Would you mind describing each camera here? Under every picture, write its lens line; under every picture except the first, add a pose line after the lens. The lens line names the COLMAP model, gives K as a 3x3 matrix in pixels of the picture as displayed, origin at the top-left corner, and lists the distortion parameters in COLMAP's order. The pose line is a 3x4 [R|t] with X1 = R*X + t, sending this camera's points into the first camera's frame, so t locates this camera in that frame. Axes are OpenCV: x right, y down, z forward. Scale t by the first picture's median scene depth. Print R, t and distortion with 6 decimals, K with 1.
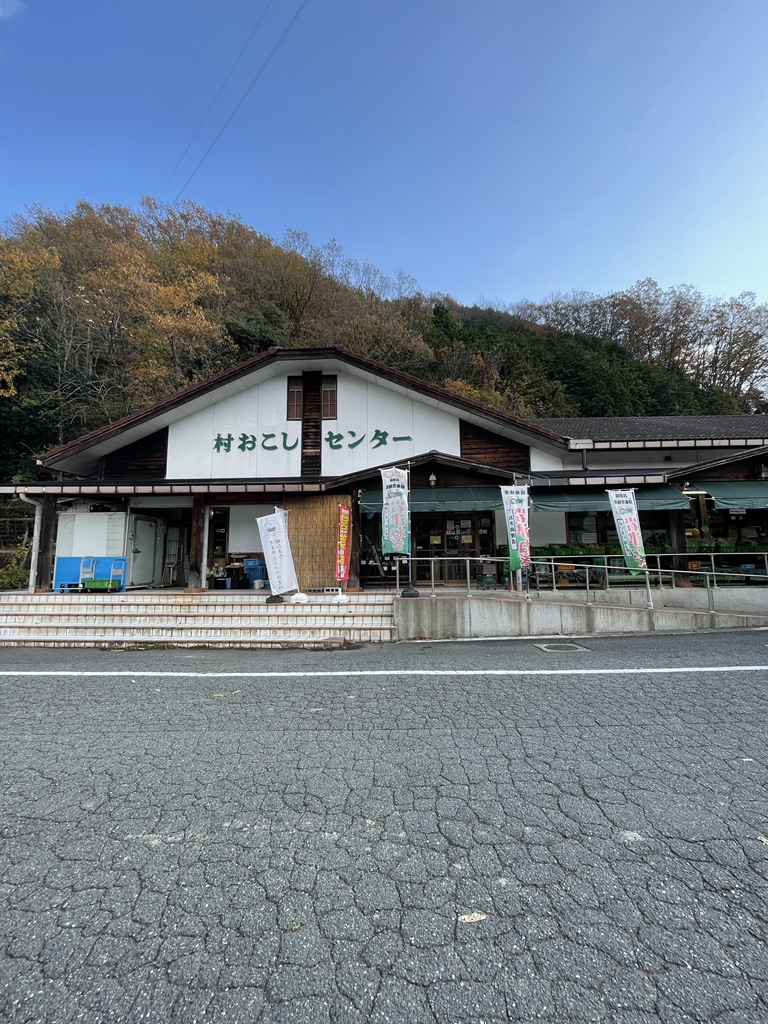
lens RADIAL K [[415.2, 0, 382.3], [0, 415.2, 513.4], [0, 0, 1]] dist [-0.000559, 0.000008]
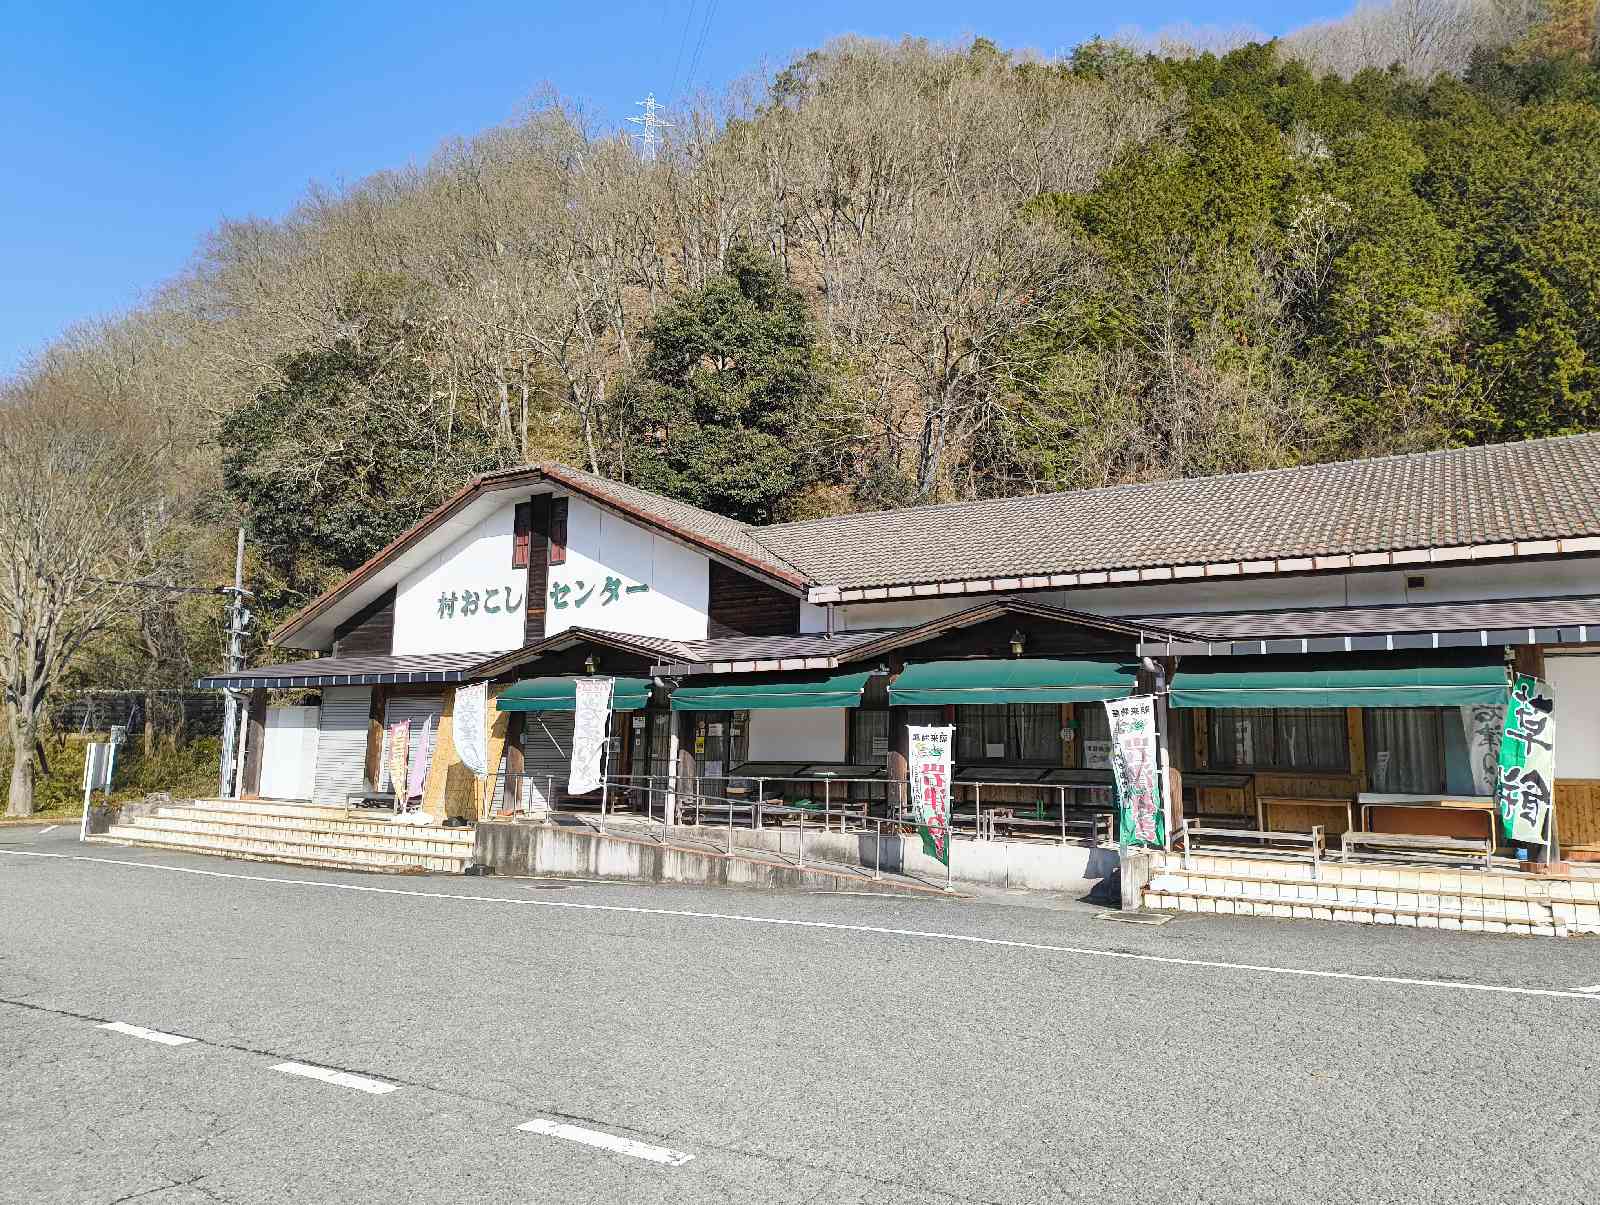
lens RADIAL K [[1114.6, 0, 784.3], [0, 1114.6, 556.3], [0, 0, 1]] dist [0.018562, -0.003673]
pose [[0.870958, -0.063231, -0.487272, 1.126336], [0.035447, 0.997187, -0.066042, -0.104677], [0.490078, 0.040247, 0.870749, -0.442665]]
